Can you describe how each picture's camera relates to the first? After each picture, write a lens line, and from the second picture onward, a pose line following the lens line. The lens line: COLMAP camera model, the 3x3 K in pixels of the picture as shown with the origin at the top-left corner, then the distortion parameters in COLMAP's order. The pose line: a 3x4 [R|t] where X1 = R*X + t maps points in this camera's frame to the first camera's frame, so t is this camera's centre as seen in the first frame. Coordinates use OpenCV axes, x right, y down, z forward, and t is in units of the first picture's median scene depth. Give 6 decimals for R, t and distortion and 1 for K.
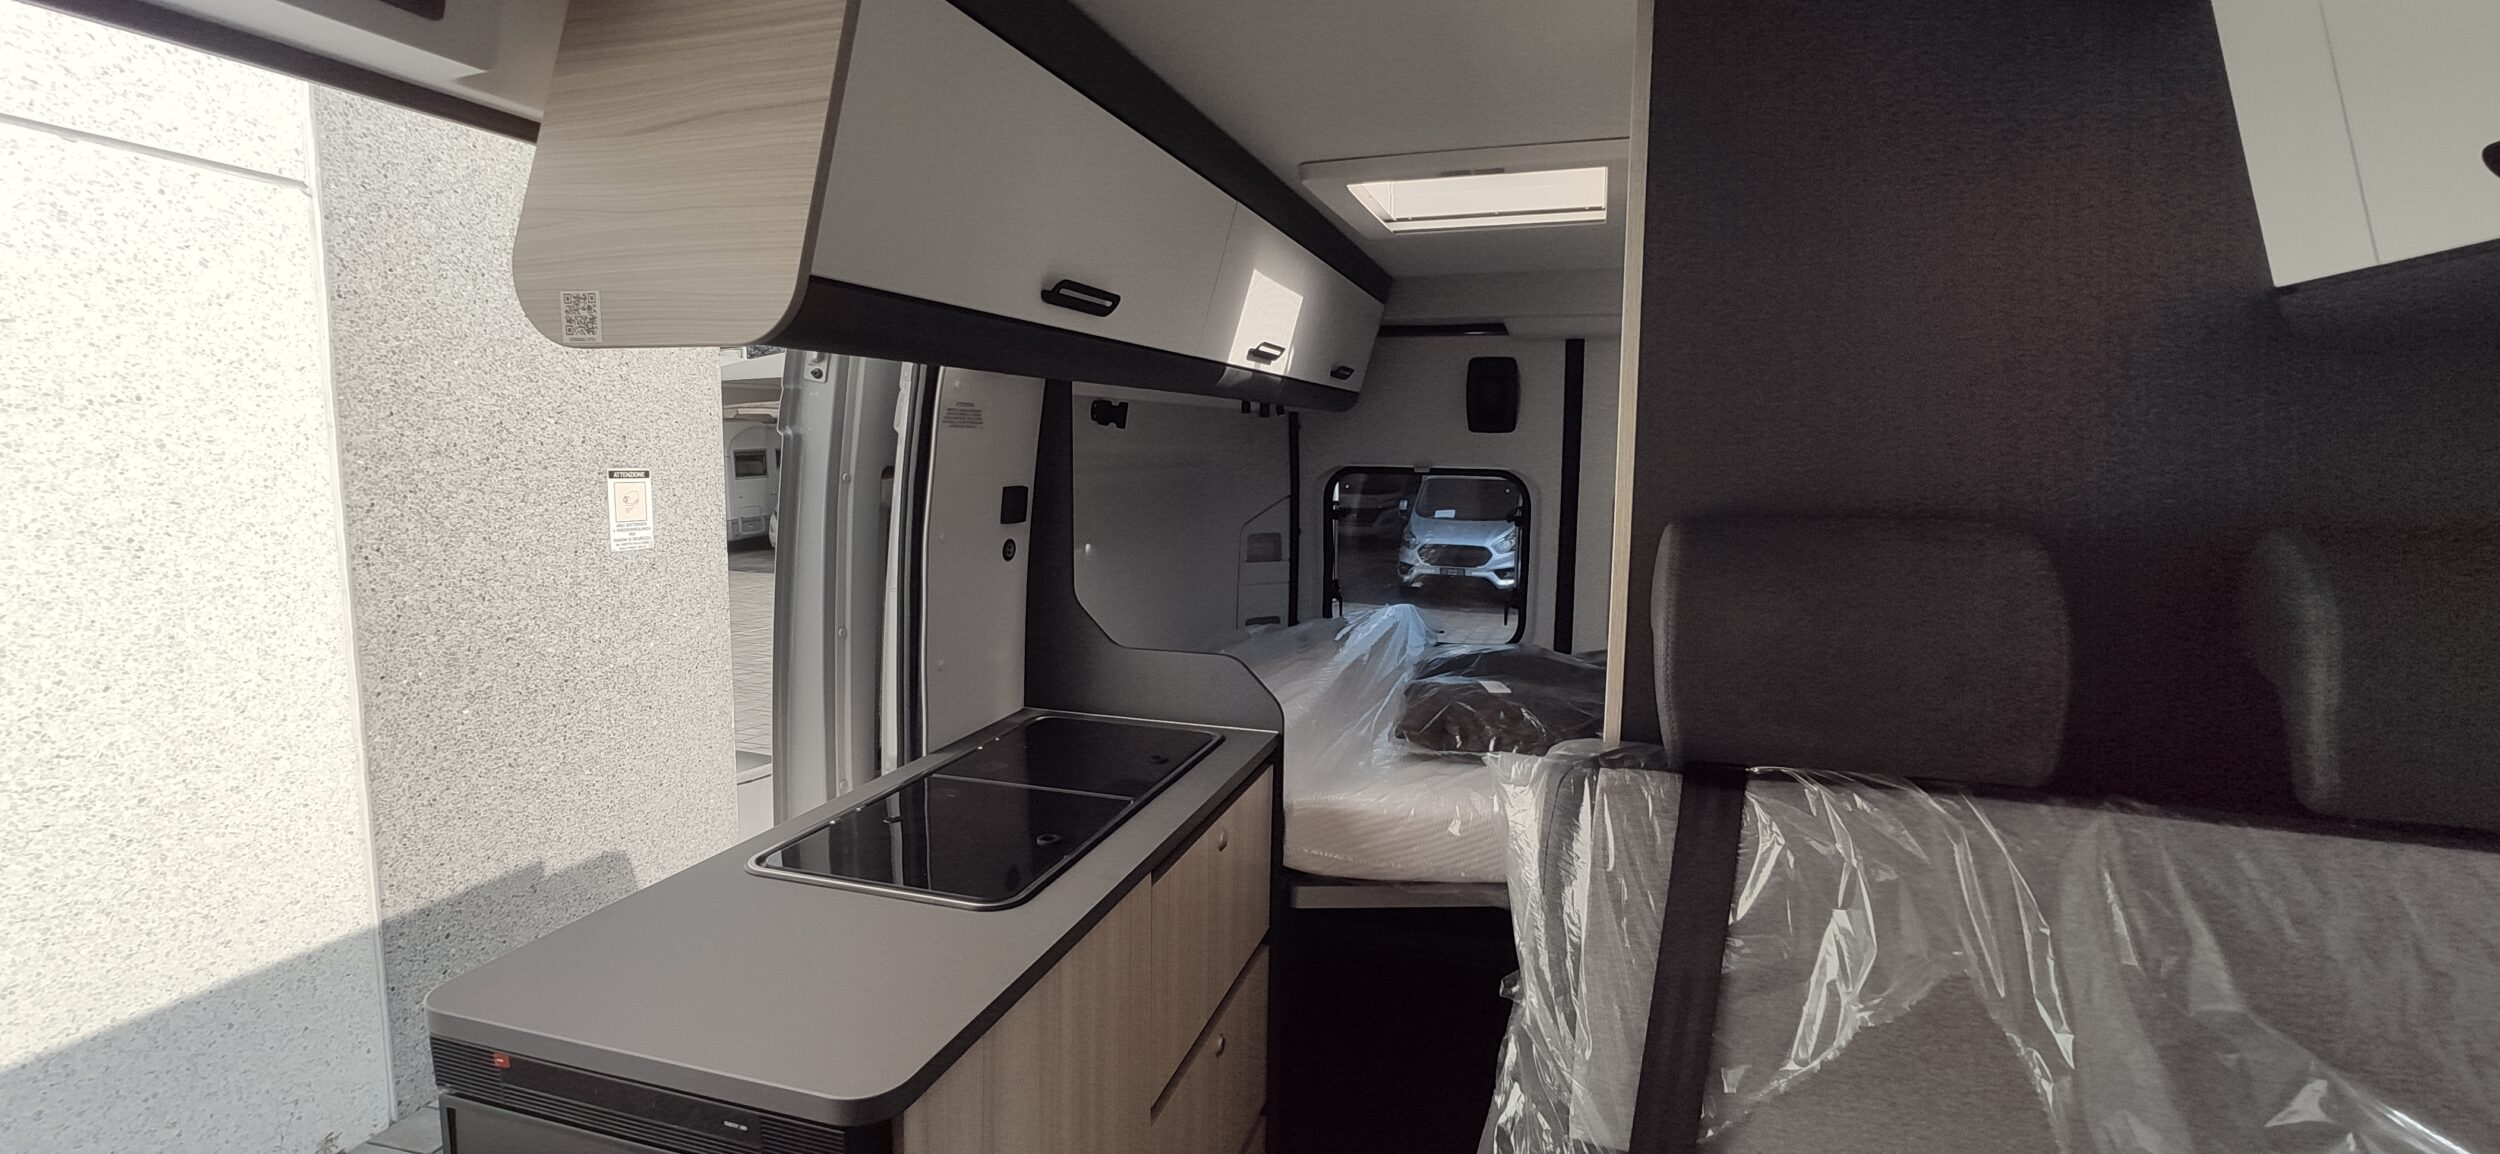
lens RADIAL K [[1173.8, 0, 1259.2], [0, 1173.8, 575.5], [0, 0, 1]] dist [-0.016099, 0.020180]
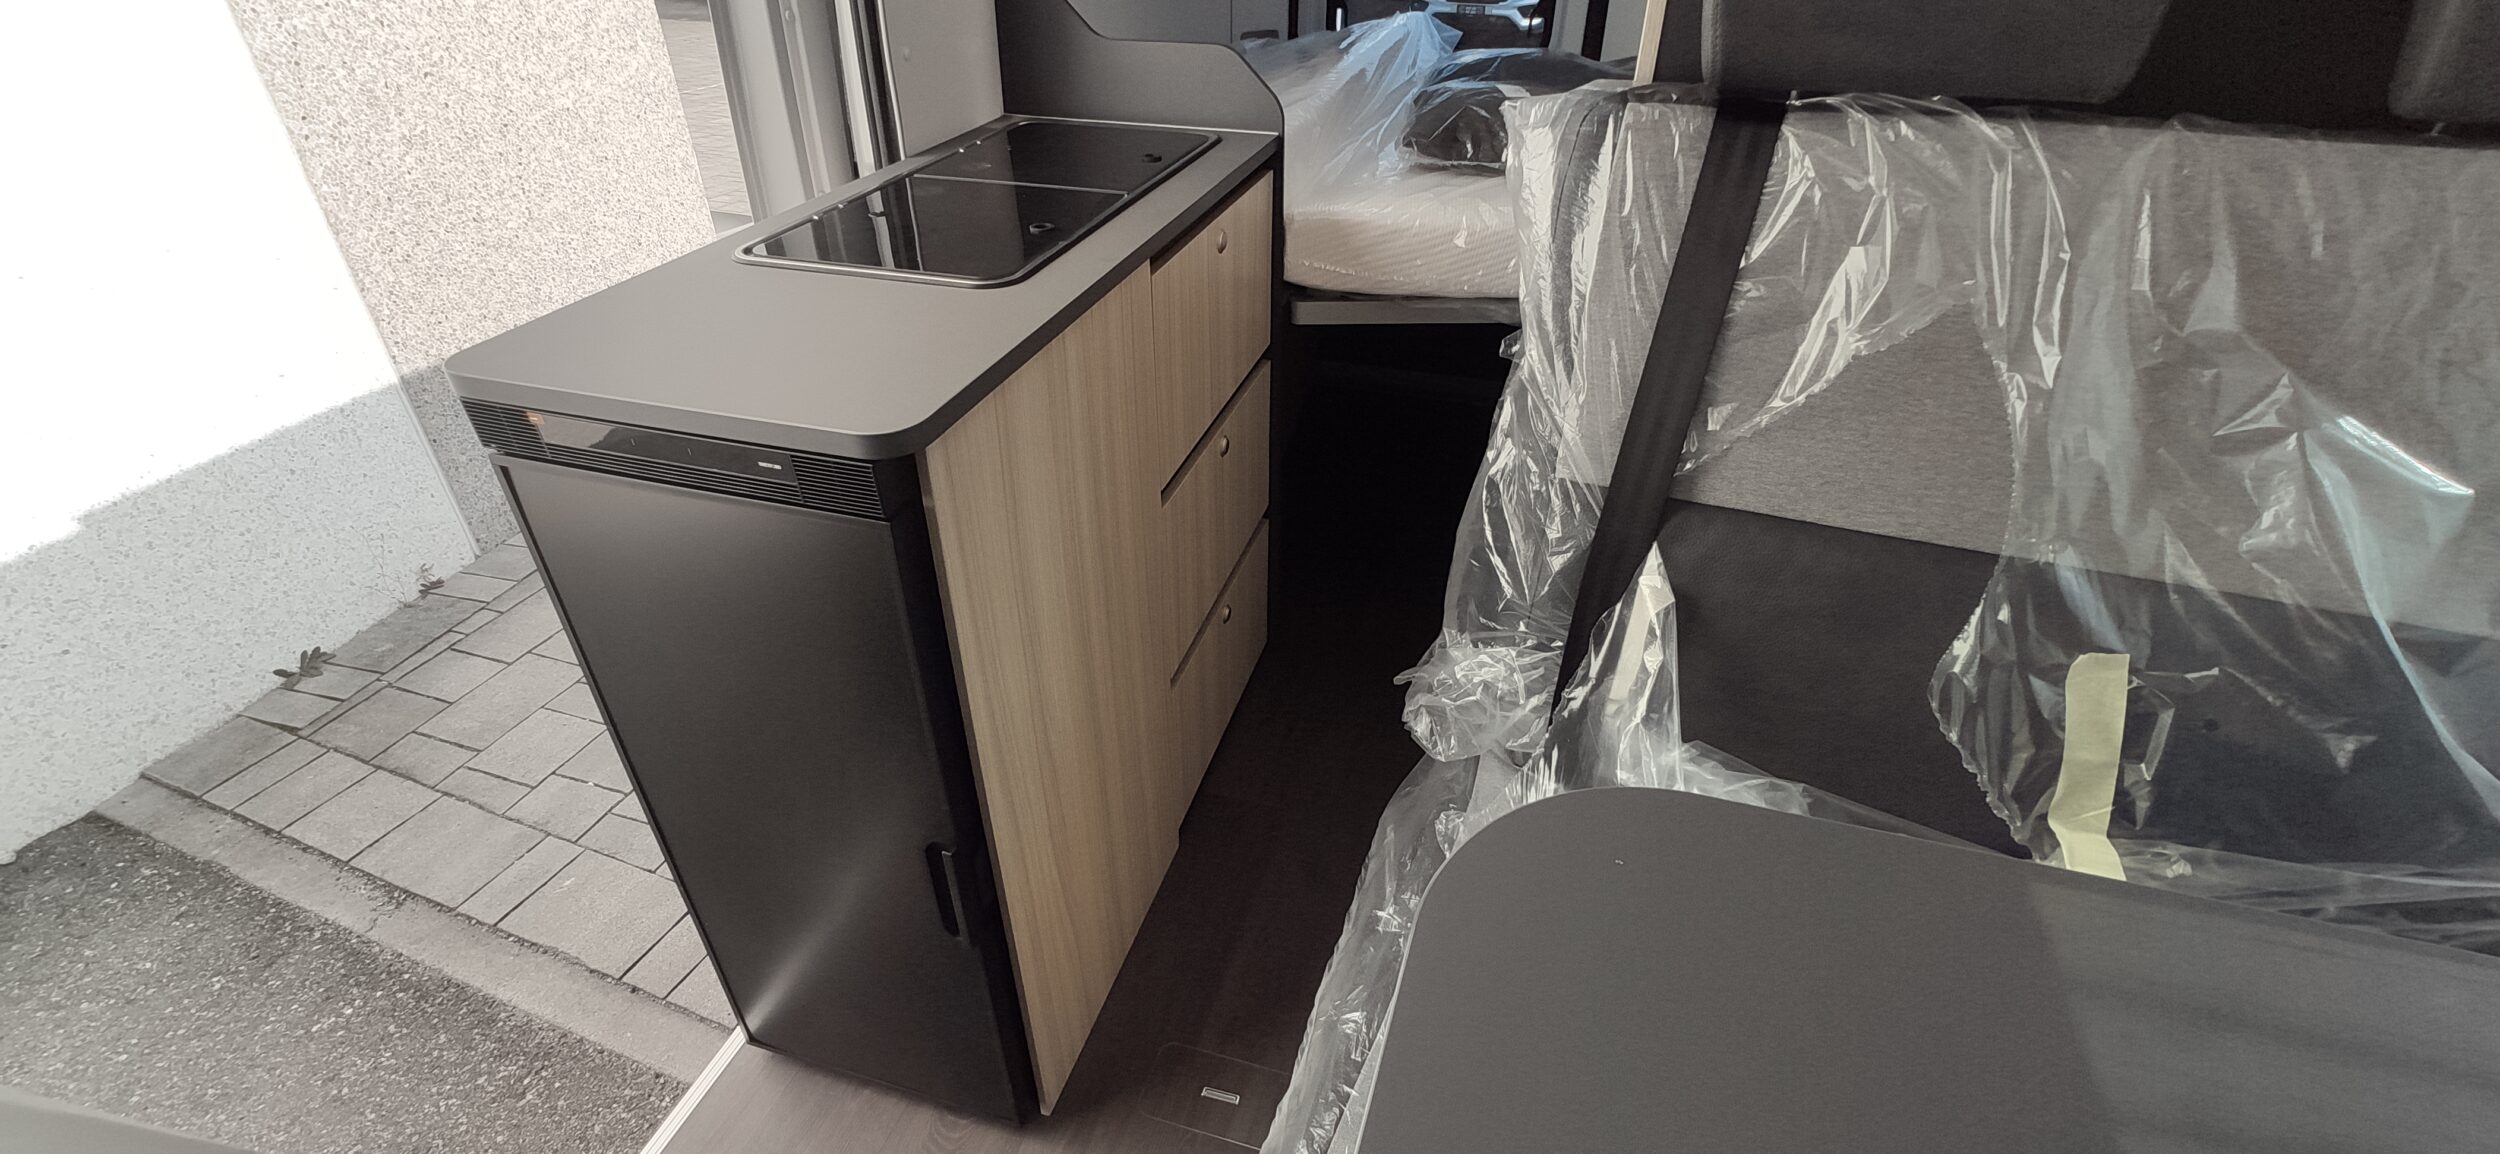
lens RADIAL K [[1161.3, 0, 1259.0], [0, 1161.3, 641.8], [0, 0, 1]] dist [-0.020595, 0.022829]
pose [[0.999865, -0.015951, -0.003820, -0.002756], [0.015880, 0.883136, 0.468848, 0.105350], [-0.004105, -0.468845, 0.883271, -0.001460]]
